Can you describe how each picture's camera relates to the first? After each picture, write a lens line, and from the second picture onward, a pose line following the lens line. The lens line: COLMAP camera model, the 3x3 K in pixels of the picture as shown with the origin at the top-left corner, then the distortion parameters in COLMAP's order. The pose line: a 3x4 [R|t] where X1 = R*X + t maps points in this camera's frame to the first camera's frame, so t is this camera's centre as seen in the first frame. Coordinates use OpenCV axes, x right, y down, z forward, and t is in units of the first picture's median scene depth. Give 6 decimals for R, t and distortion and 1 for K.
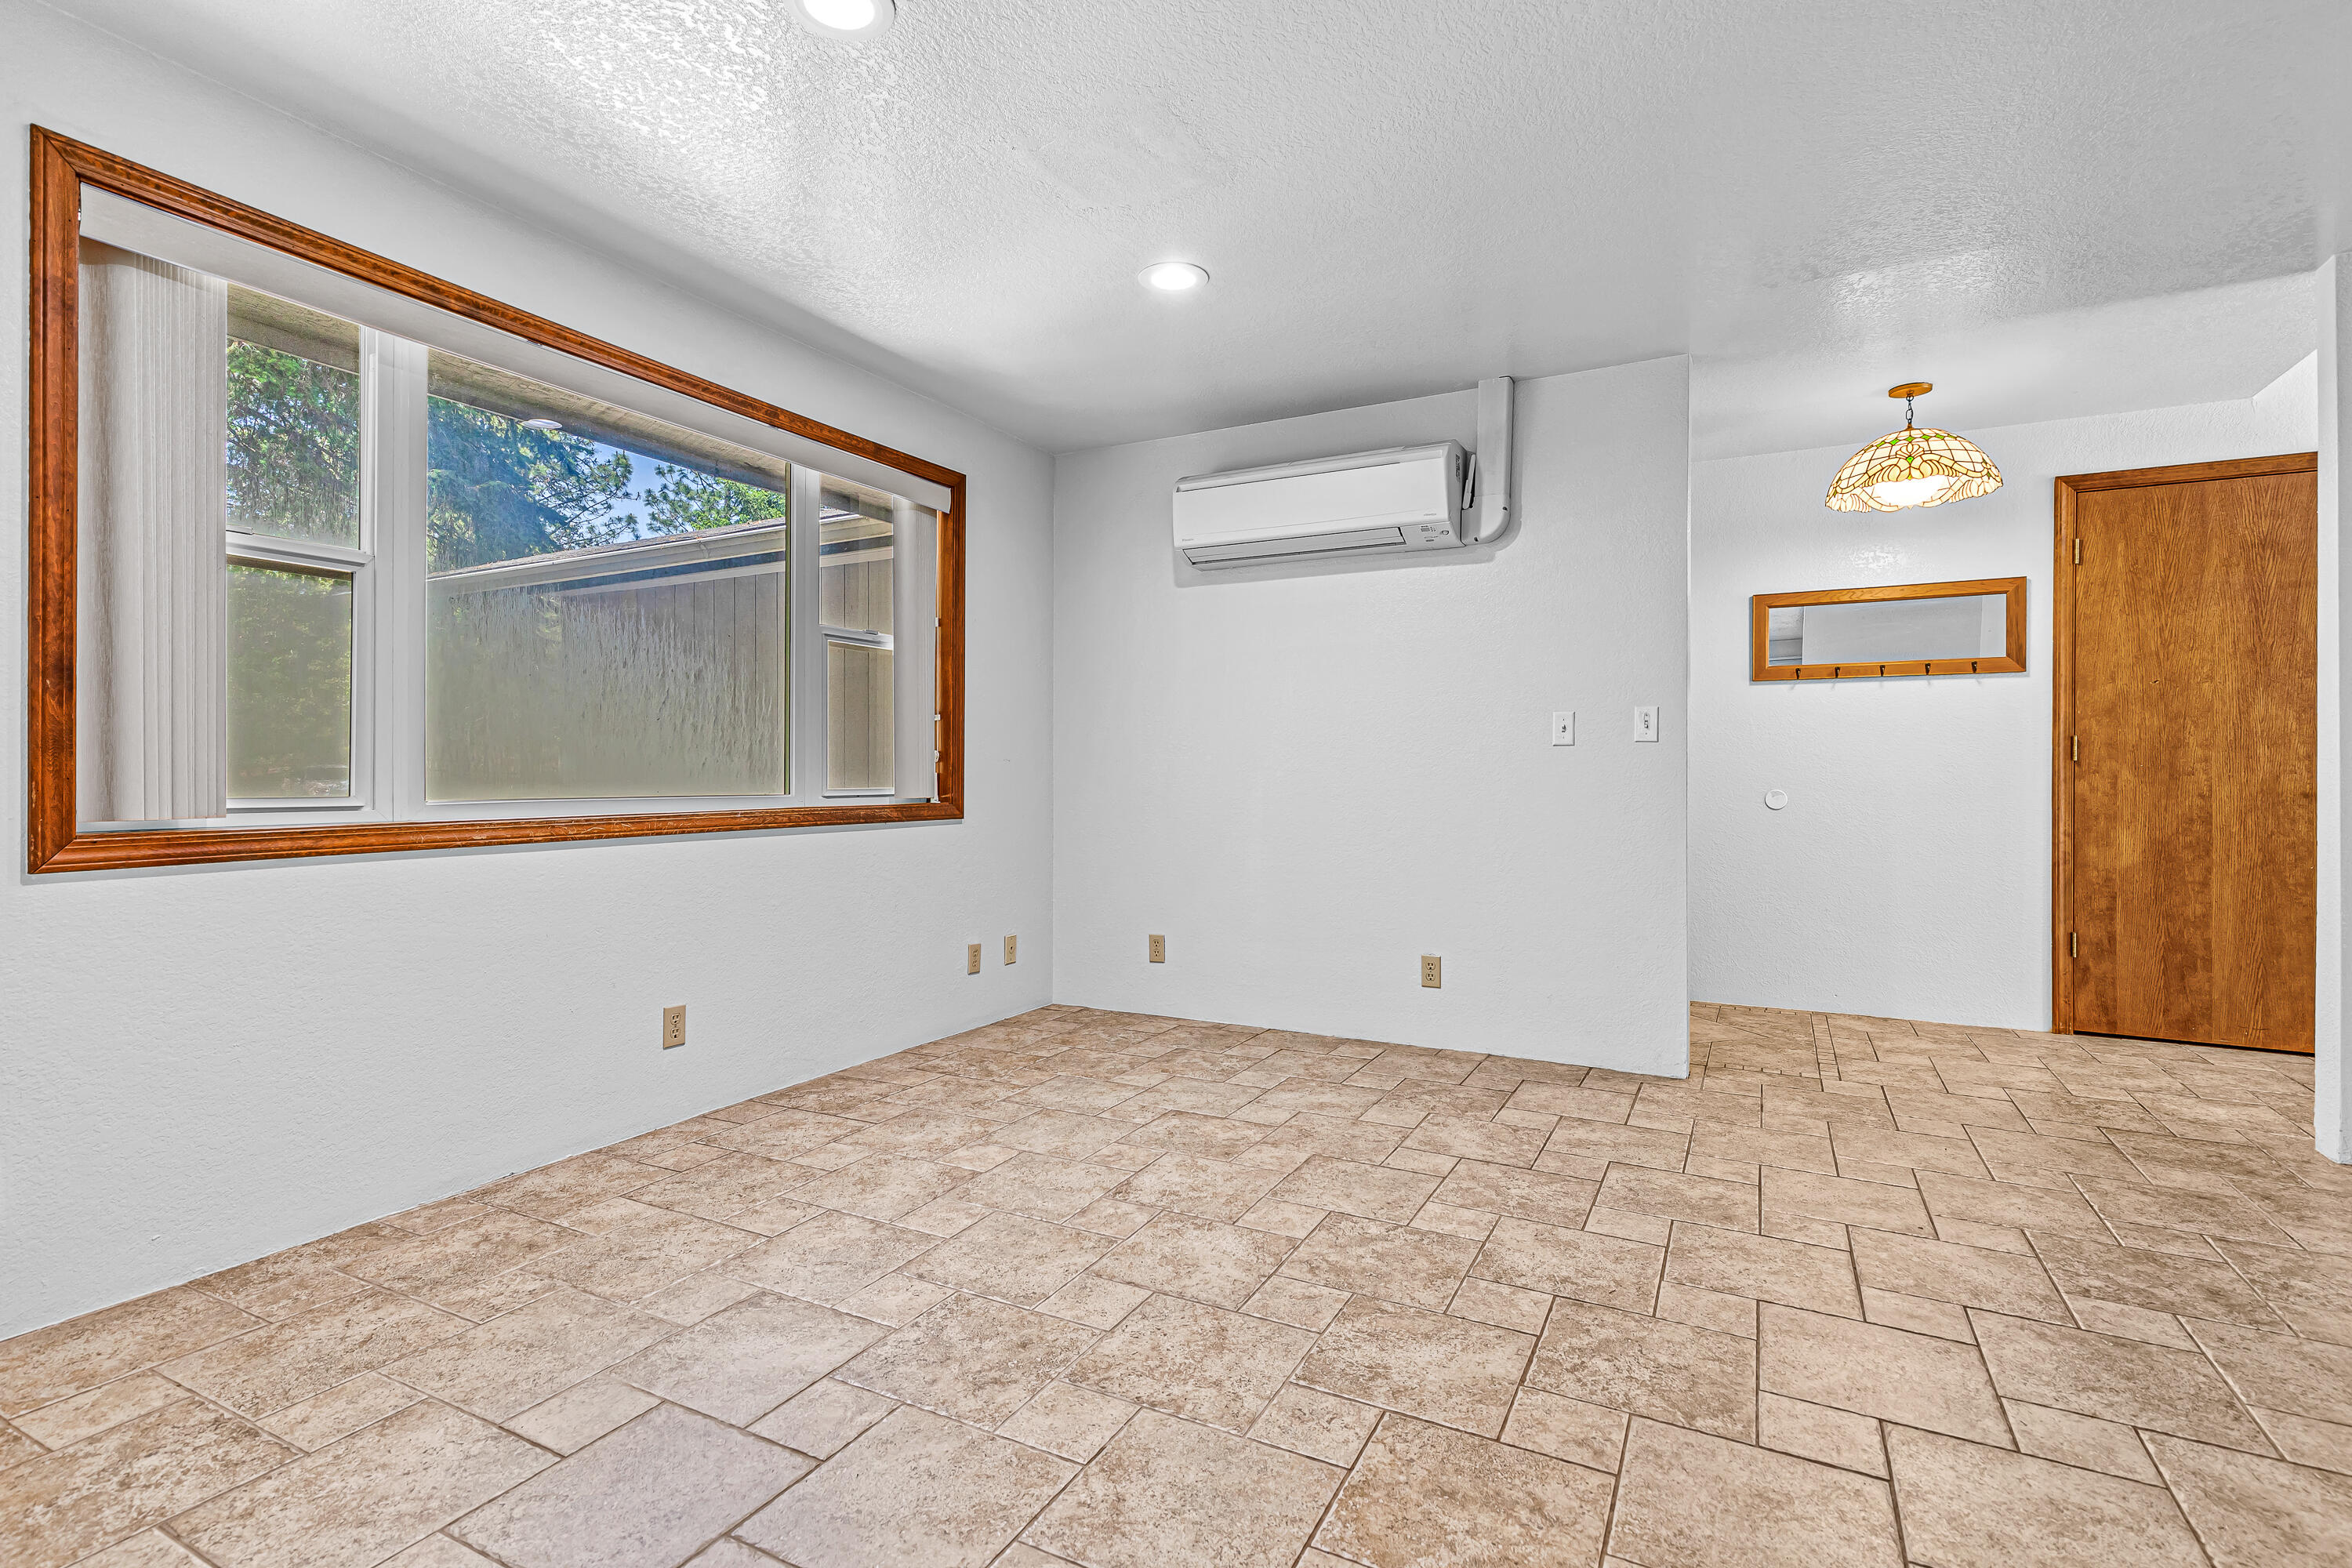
lens RADIAL K [[1098.3, 0, 1176.0], [0, 1098.3, 784.0], [0, 0, 1]] dist [0.010814, -0.001202]
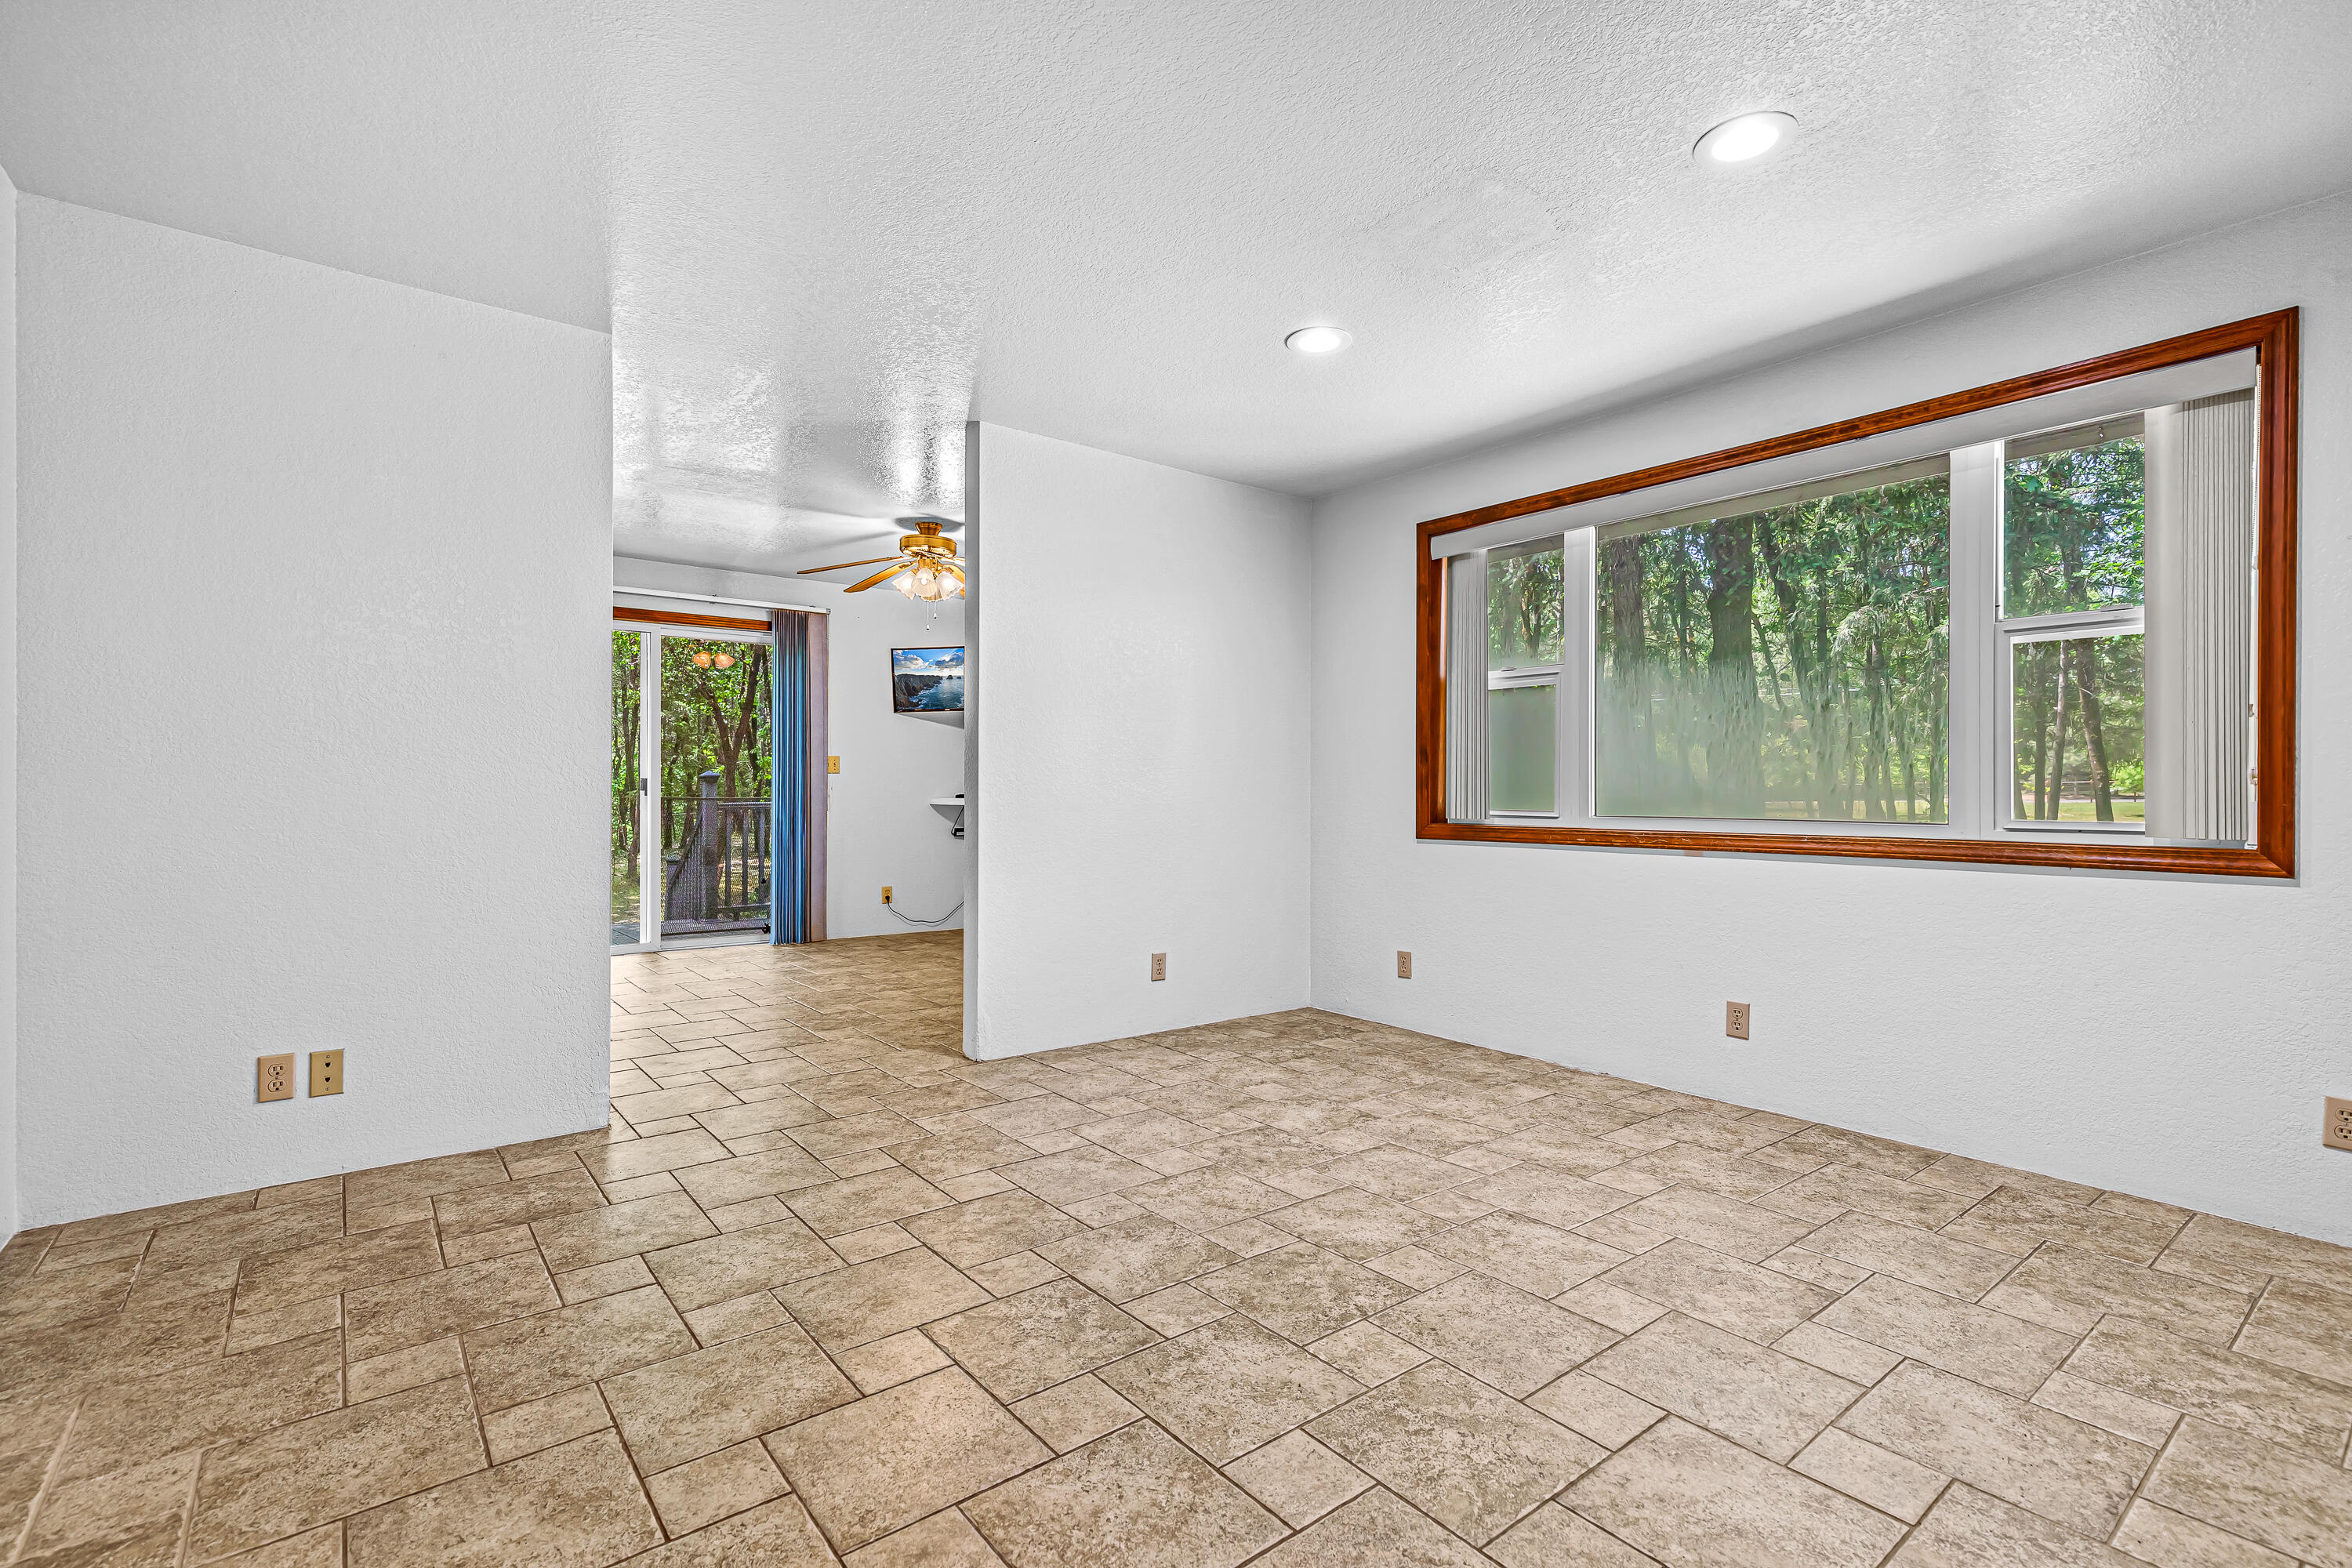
lens RADIAL K [[1076.7, 0, 1186.7], [0, 1076.7, 783.8], [0, 0, 1]] dist [0.013482, -0.000815]
pose [[-0.399167, -0.009103, -0.916833, 0.986000], [-0.013338, 0.999903, -0.004121, -0.014932], [0.916781, 0.010584, -0.399250, 1.131027]]
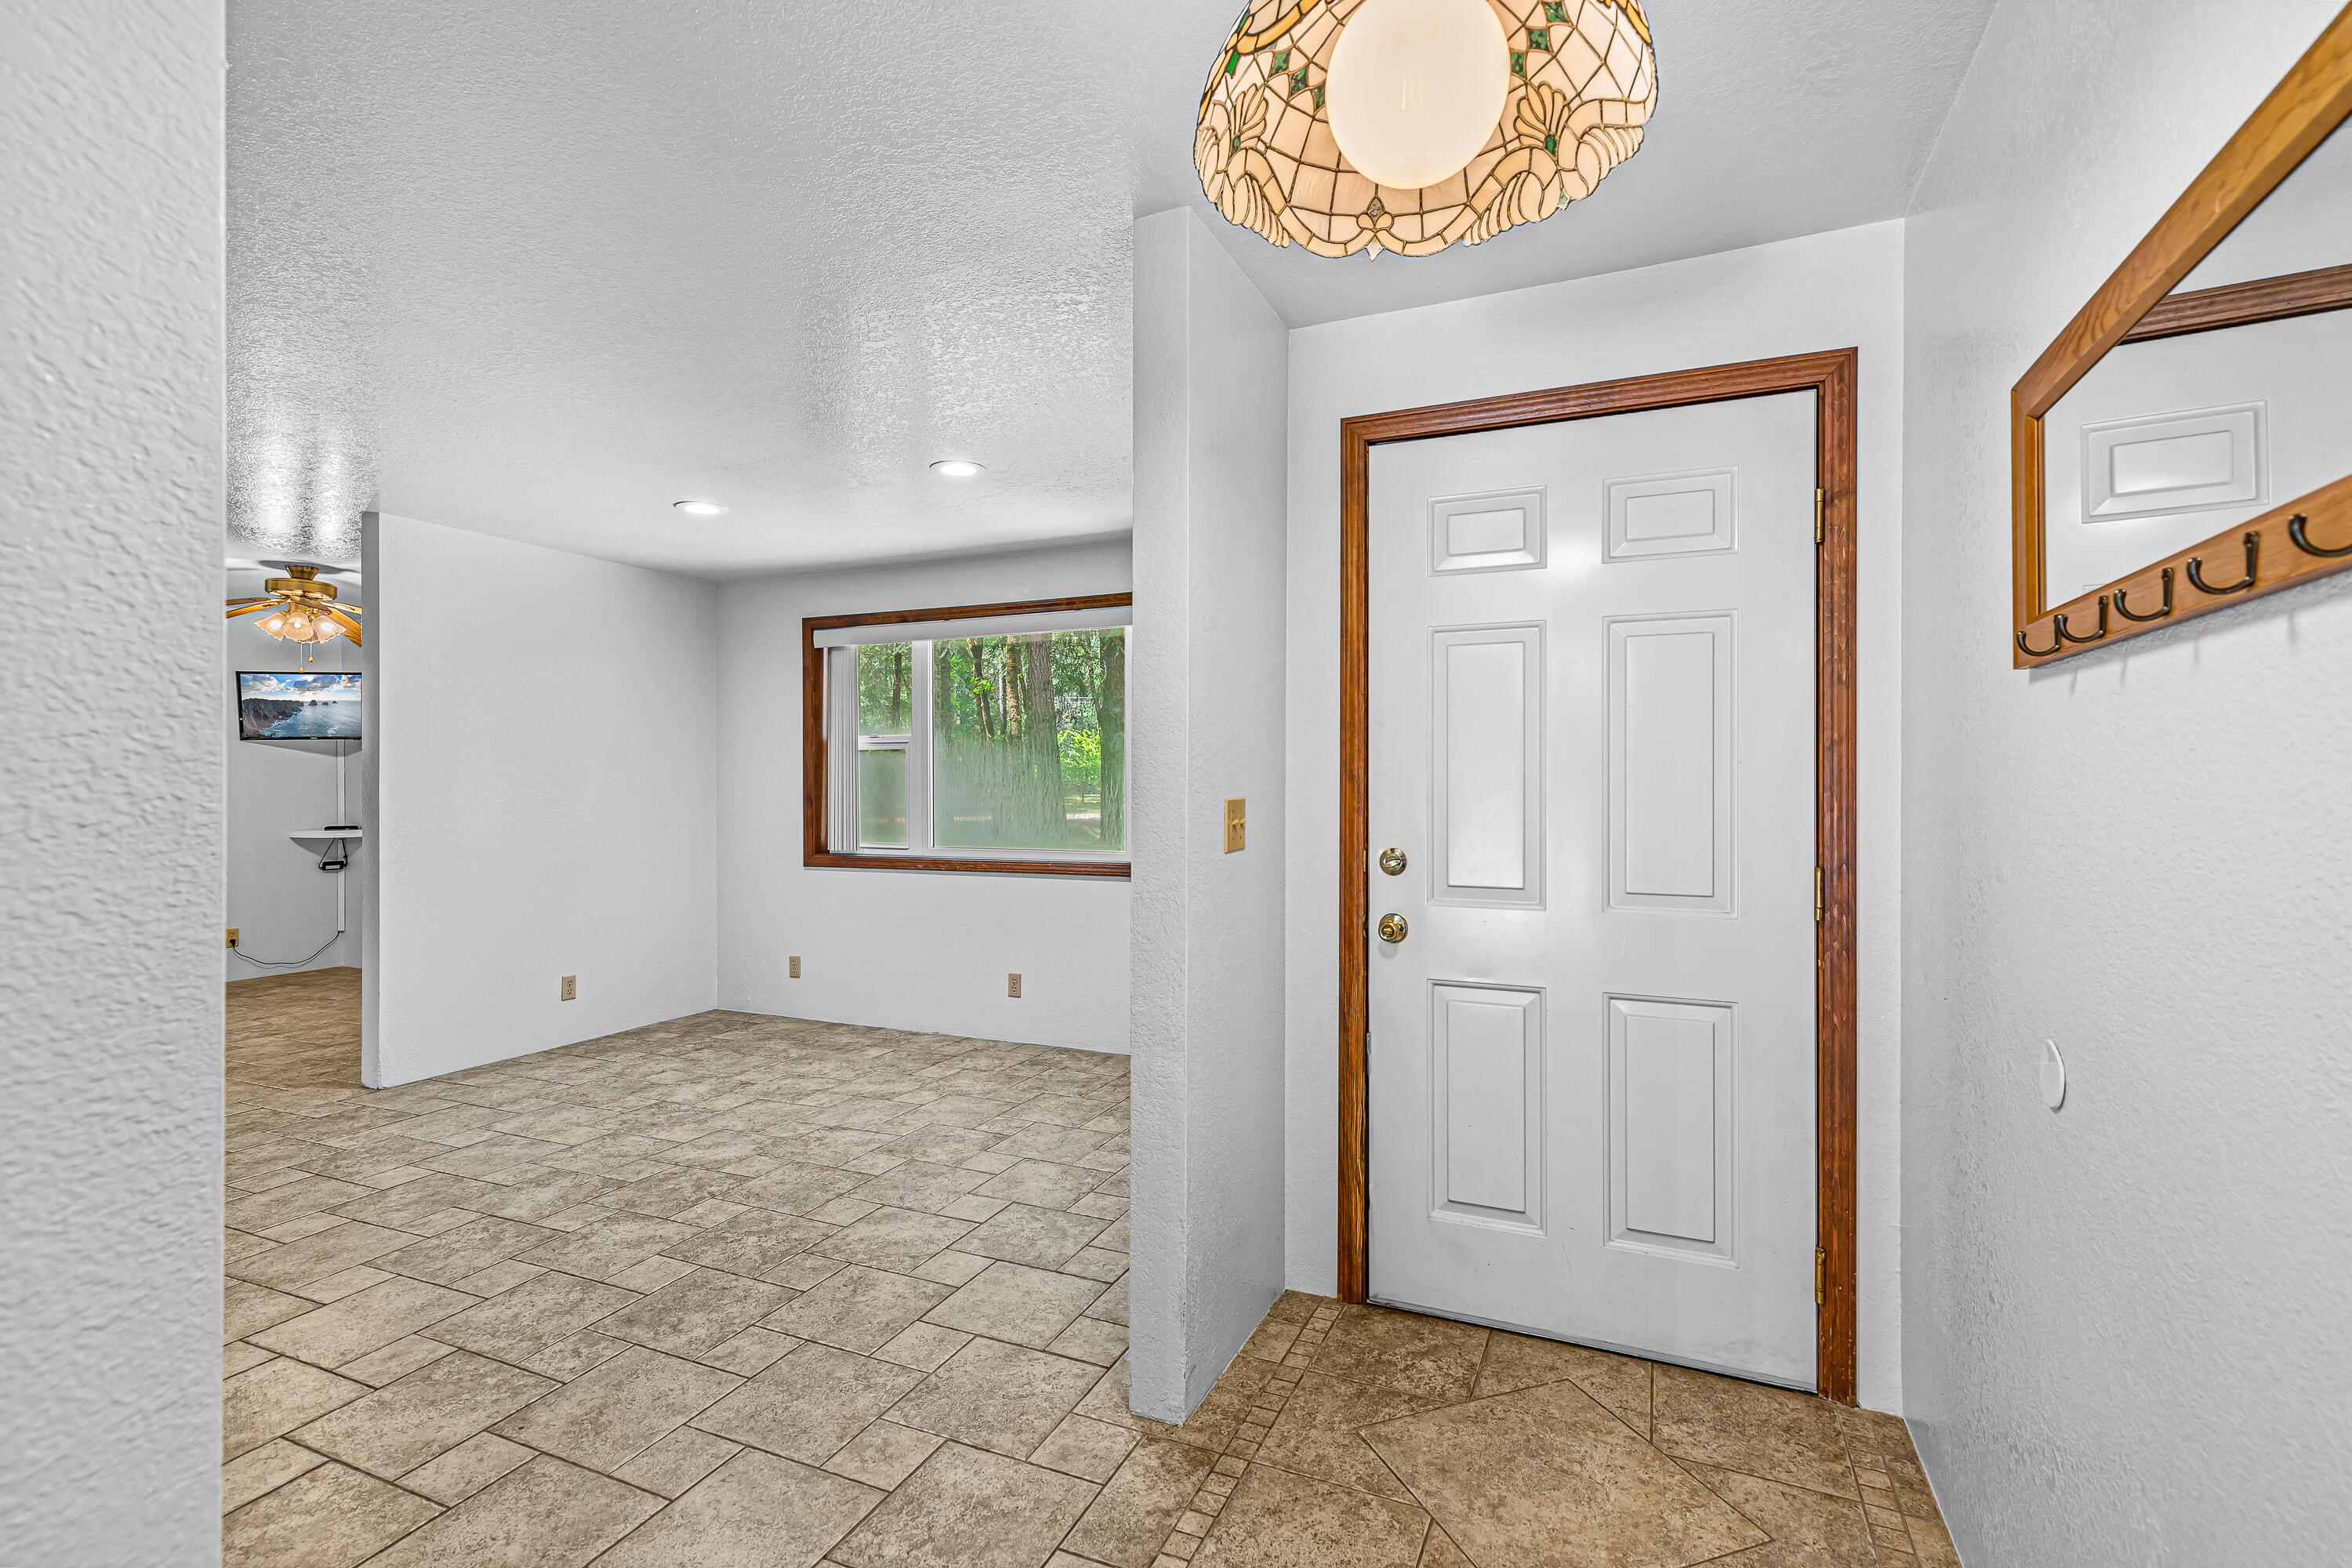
lens RADIAL K [[1070.4, 0, 1179.2], [0, 1070.4, 777.7], [0, 0, 1]] dist [0.010668, -0.000322]
pose [[0.073338, -0.006456, -0.997286, 1.499211], [-0.005854, 0.999959, -0.006904, -0.111977], [0.997290, 0.006344, 0.073297, 1.388065]]
